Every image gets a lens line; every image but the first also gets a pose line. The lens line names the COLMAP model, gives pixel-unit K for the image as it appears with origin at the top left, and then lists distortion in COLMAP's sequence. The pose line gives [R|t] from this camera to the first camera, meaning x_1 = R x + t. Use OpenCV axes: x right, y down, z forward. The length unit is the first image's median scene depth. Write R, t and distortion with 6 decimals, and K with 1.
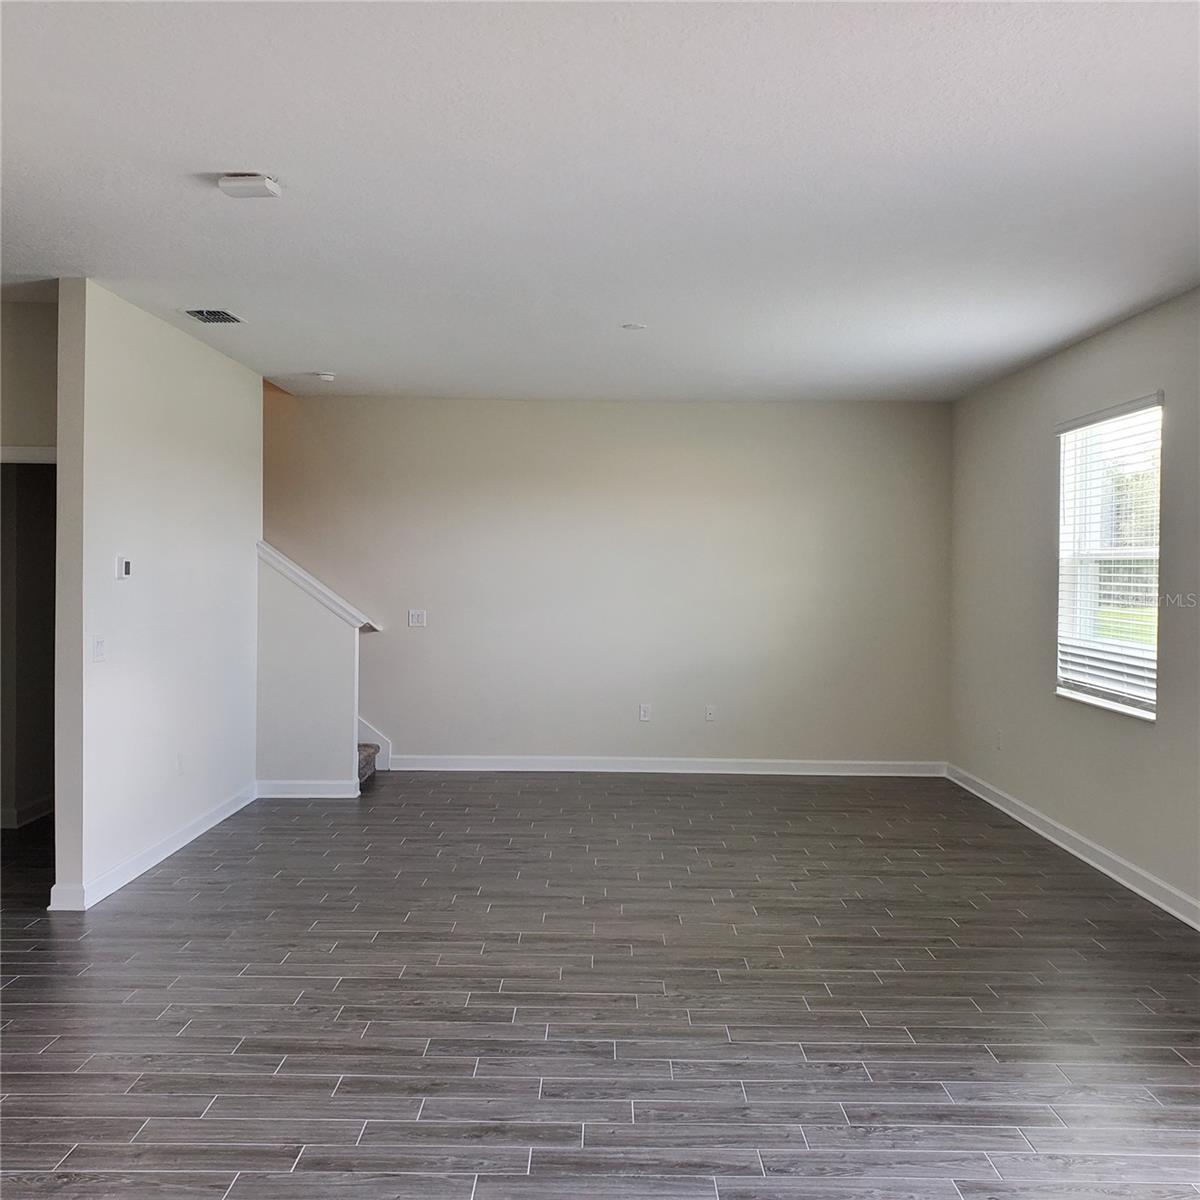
lens RADIAL K [[1256.9, 0, 600.8], [0, 1256.9, 596.4], [0, 0, 1]] dist [0.026417, 0.000000]
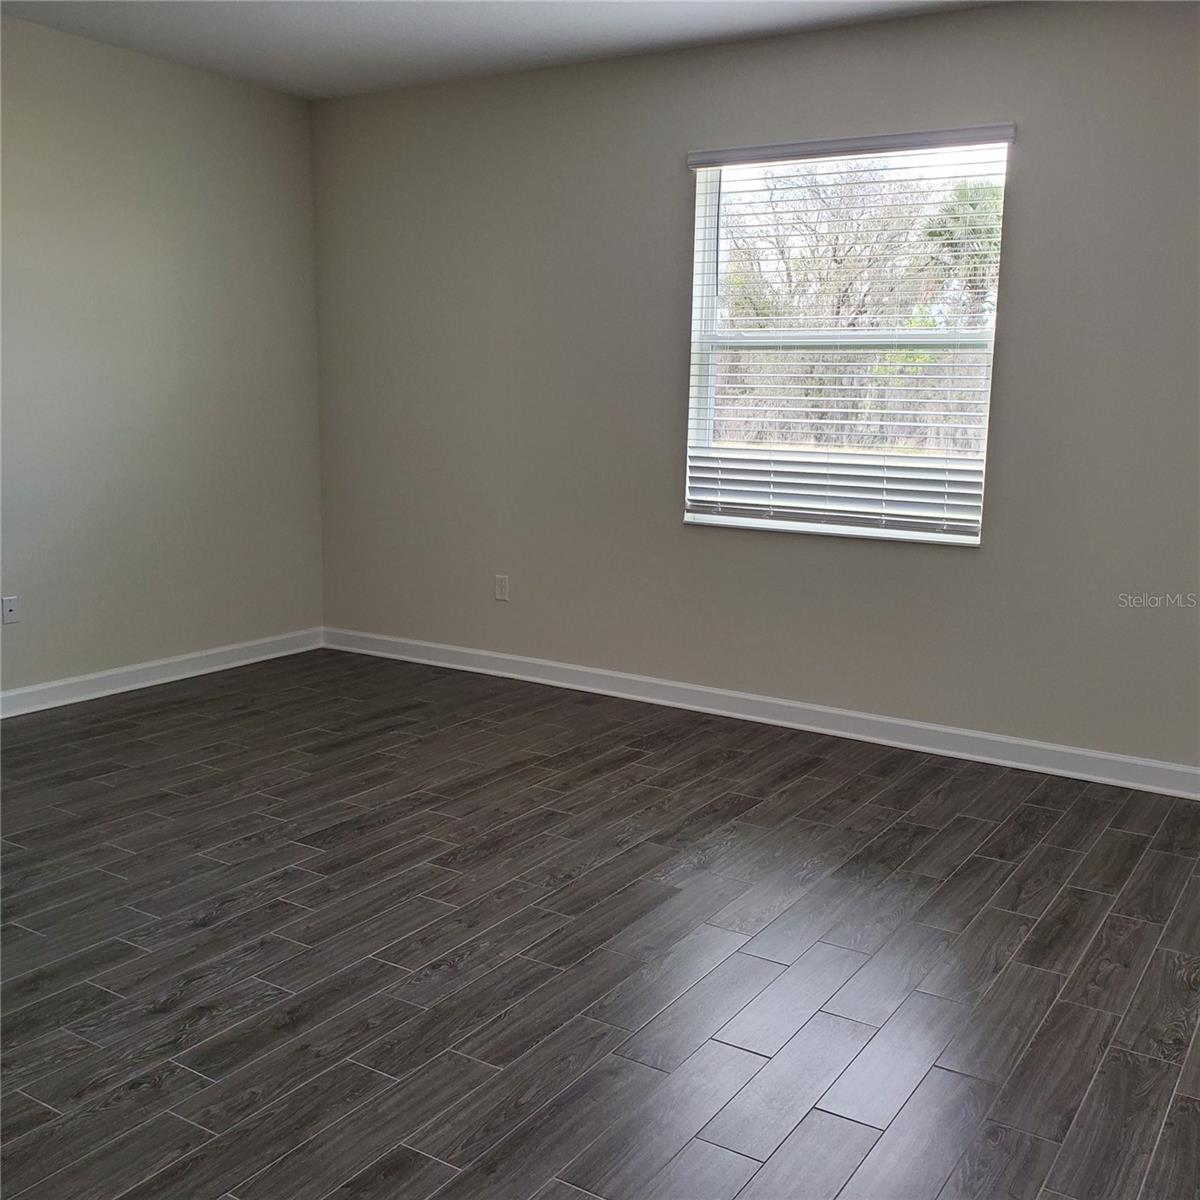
lens RADIAL K [[1256.9, 0, 600.7], [0, 1256.9, 609.3], [0, 0, 1]] dist [0.026417, 0.000000]
pose [[0.532886, -0.144634, 0.833735, -0.619814], [0.002322, 0.985530, 0.169483, -0.000034], [-0.846184, -0.088379, 0.525511, 1.266356]]
